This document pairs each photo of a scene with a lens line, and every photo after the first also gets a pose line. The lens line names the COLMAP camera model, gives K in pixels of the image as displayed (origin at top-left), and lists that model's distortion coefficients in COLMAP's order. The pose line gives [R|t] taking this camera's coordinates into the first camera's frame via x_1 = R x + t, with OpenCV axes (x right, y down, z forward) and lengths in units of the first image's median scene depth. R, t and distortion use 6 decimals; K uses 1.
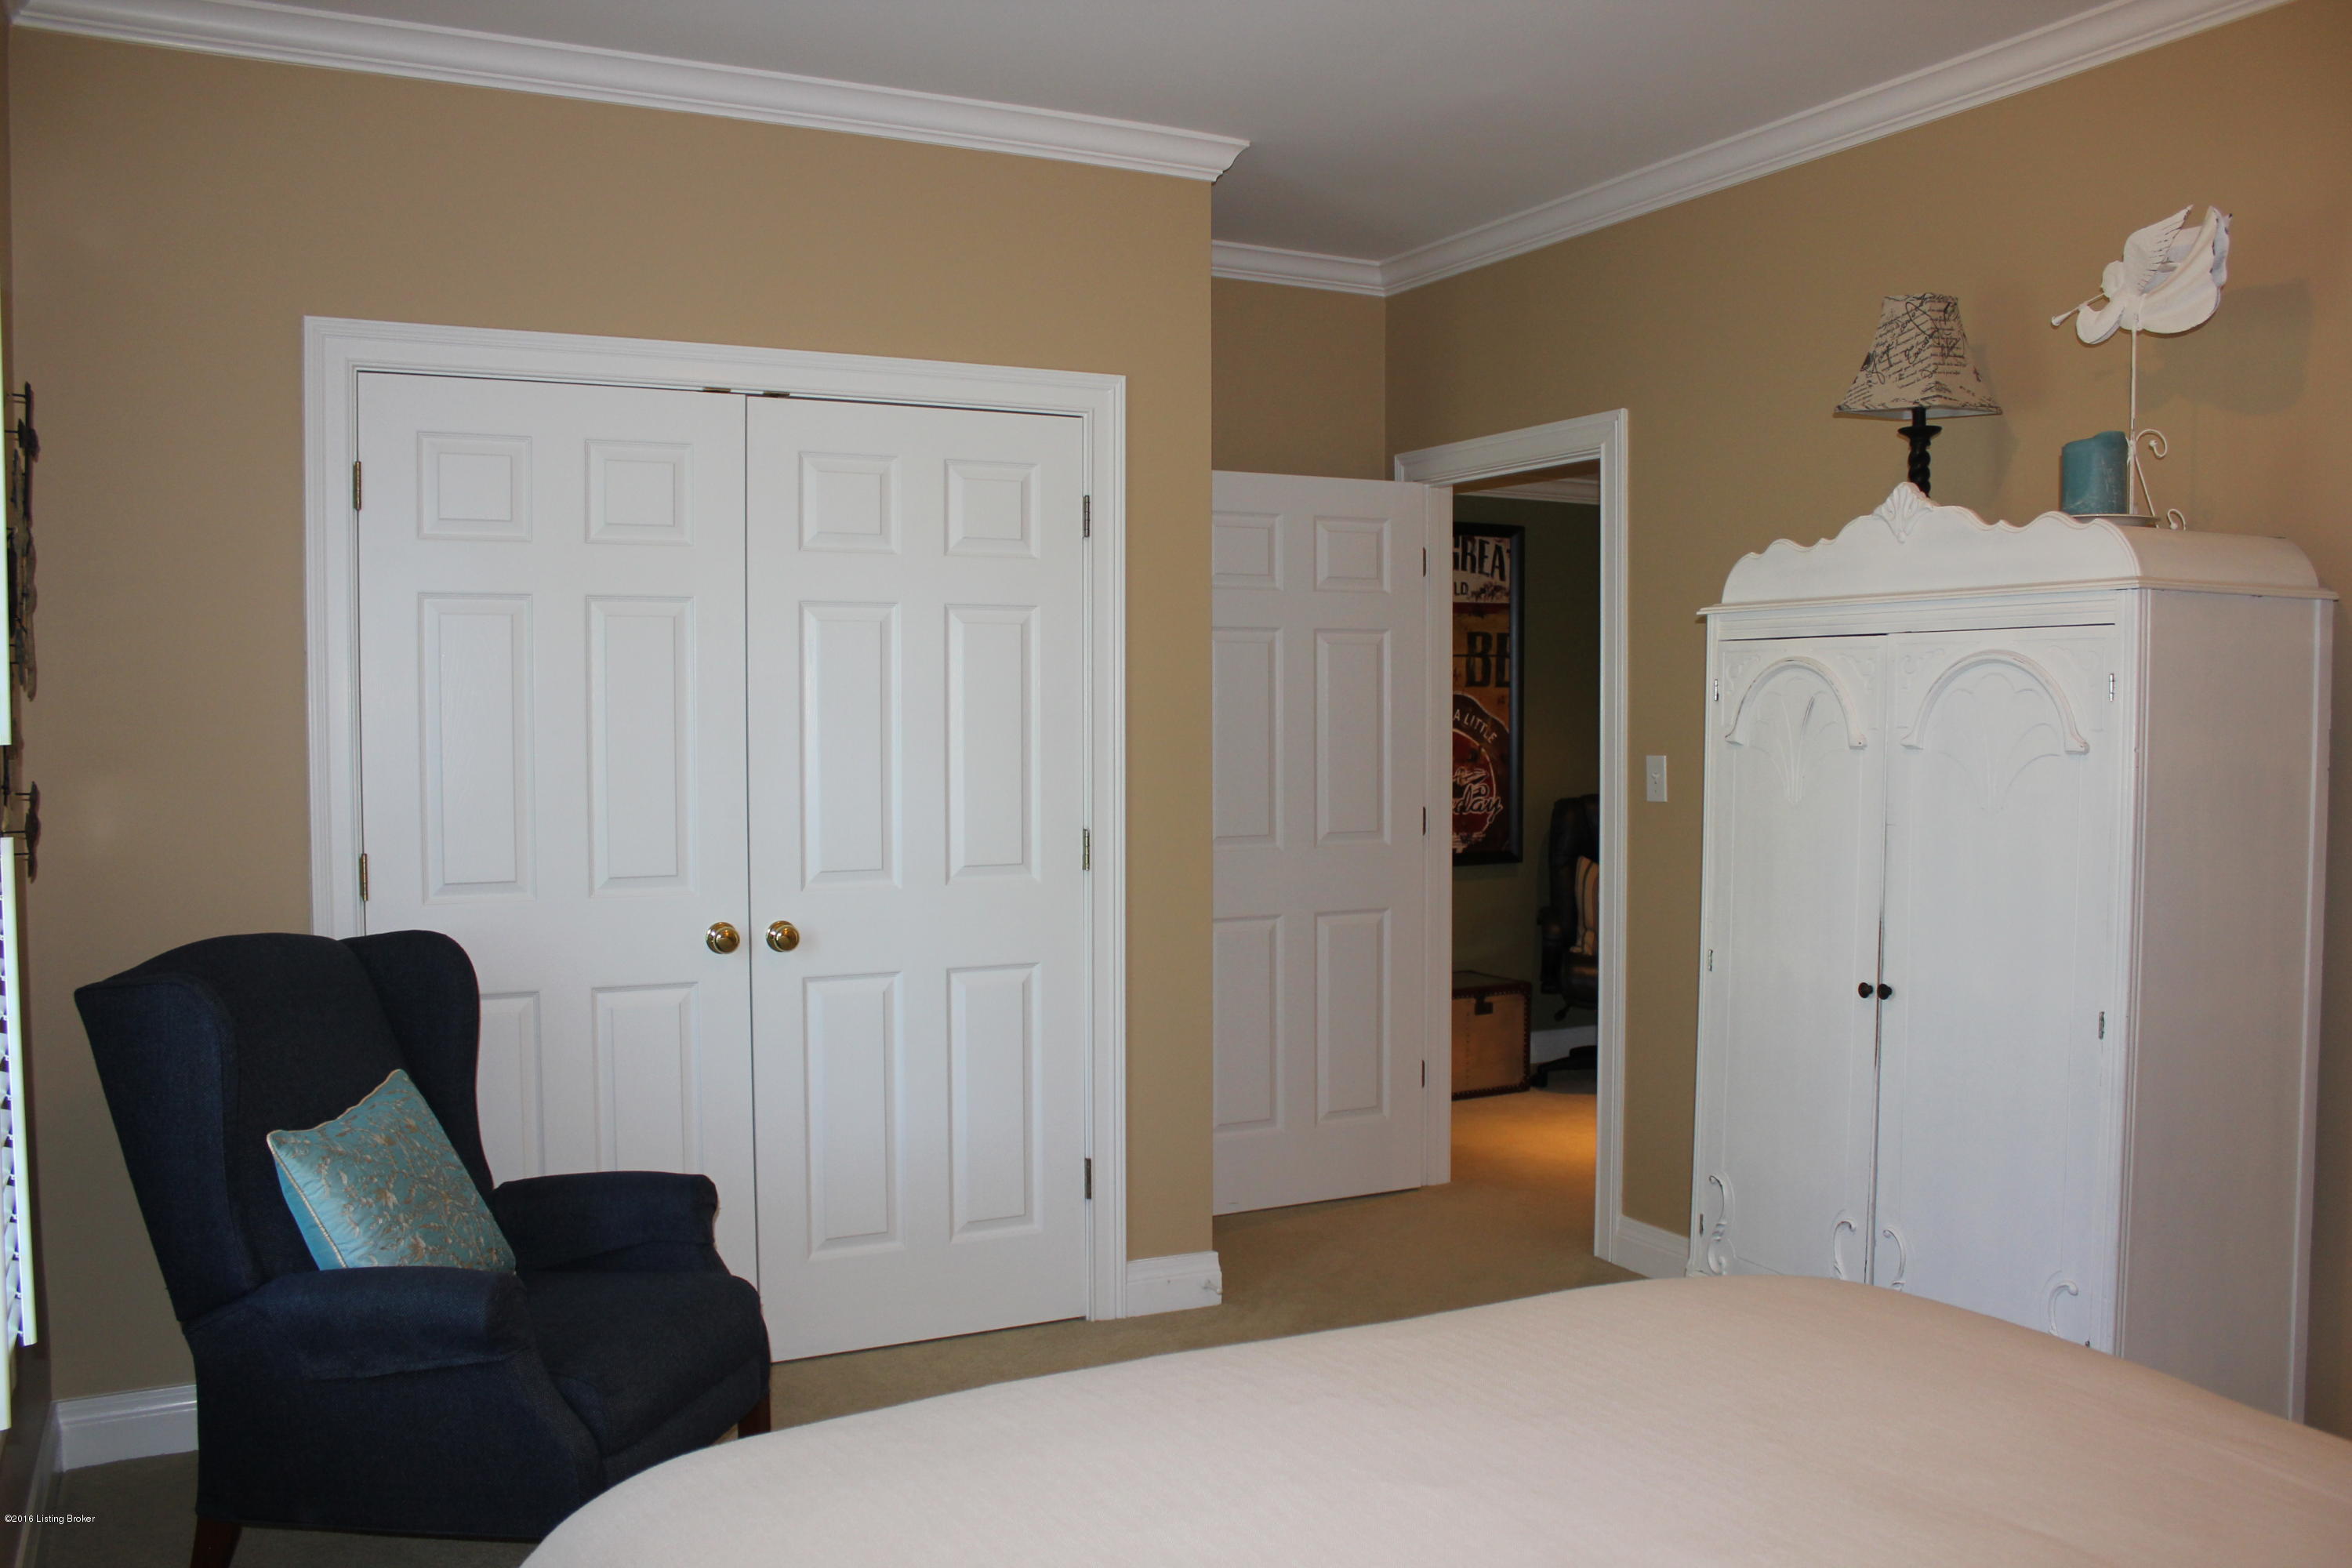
lens RADIAL K [[2006.3, 0, 1173.0], [0, 2006.3, 801.8], [0, 0, 1]] dist [-0.020766, -0.004473]
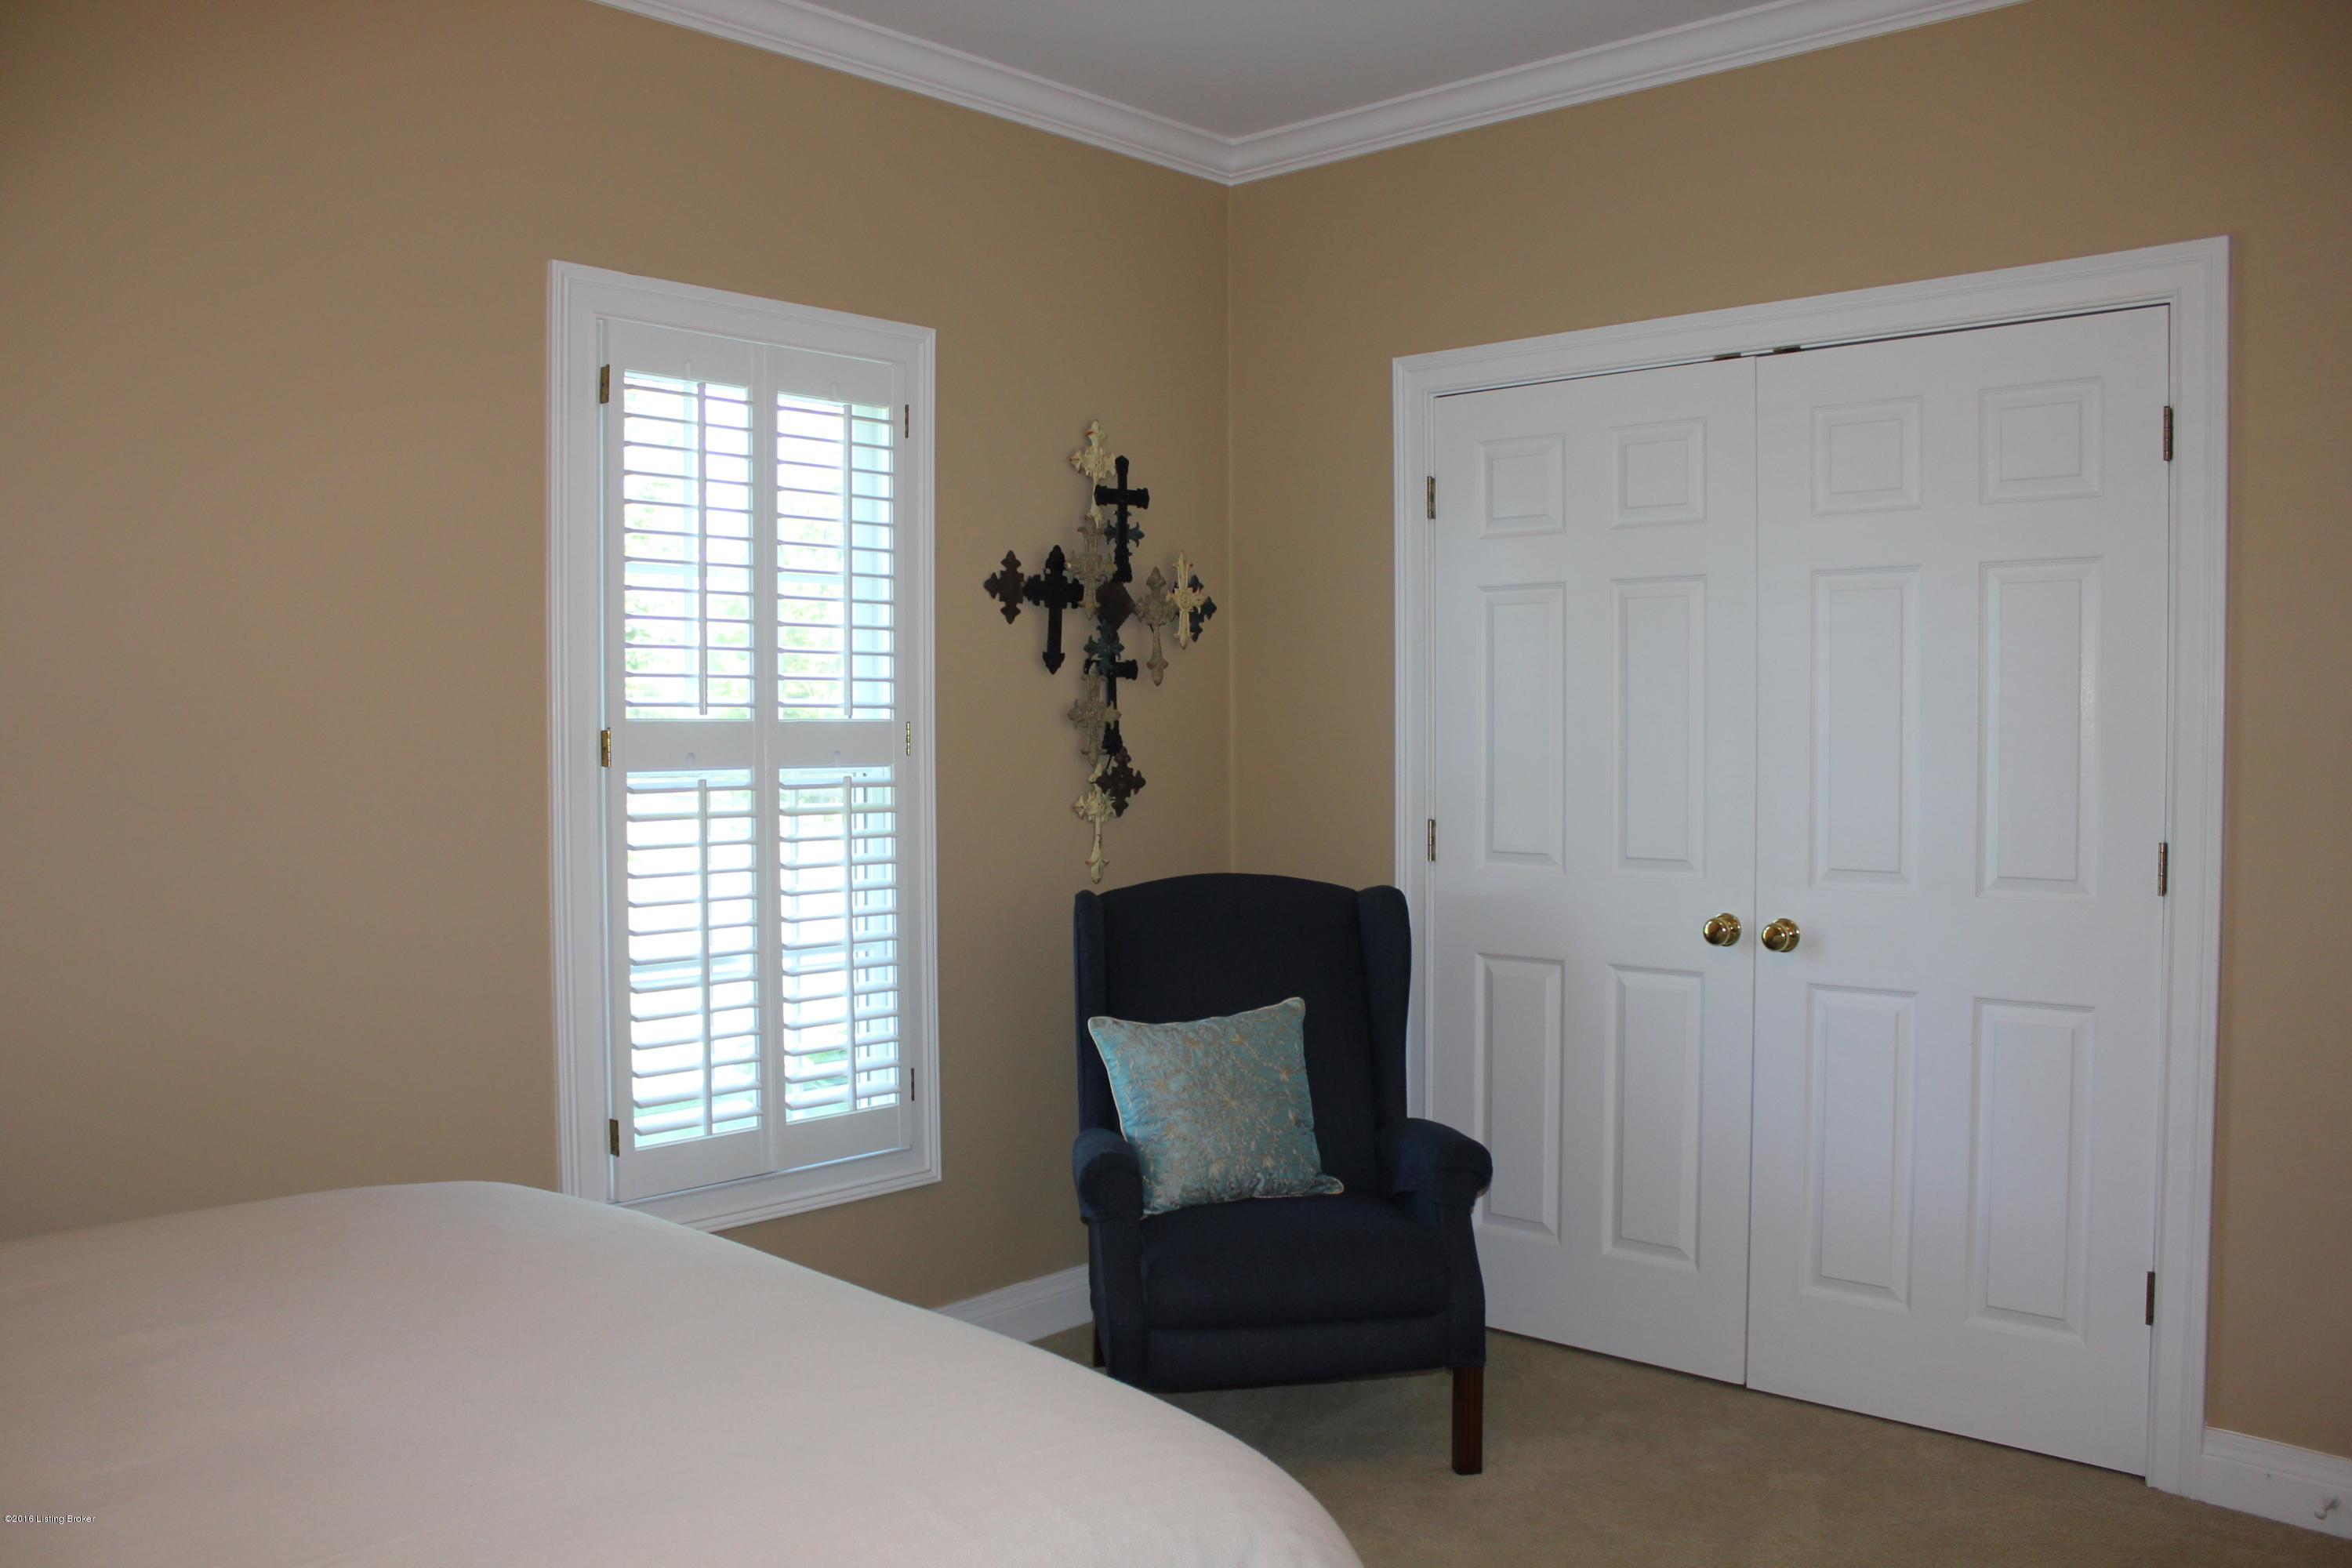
lens RADIAL K [[2006.3, 0, 1179.3], [0, 2006.3, 787.6], [0, 0, 1]] dist [-0.020766, -0.004473]
pose [[0.403642, 0.029324, -0.914447, 0.543799], [-0.043140, 0.998985, 0.012993, -0.000923], [0.913899, 0.034204, 0.404497, 0.377781]]
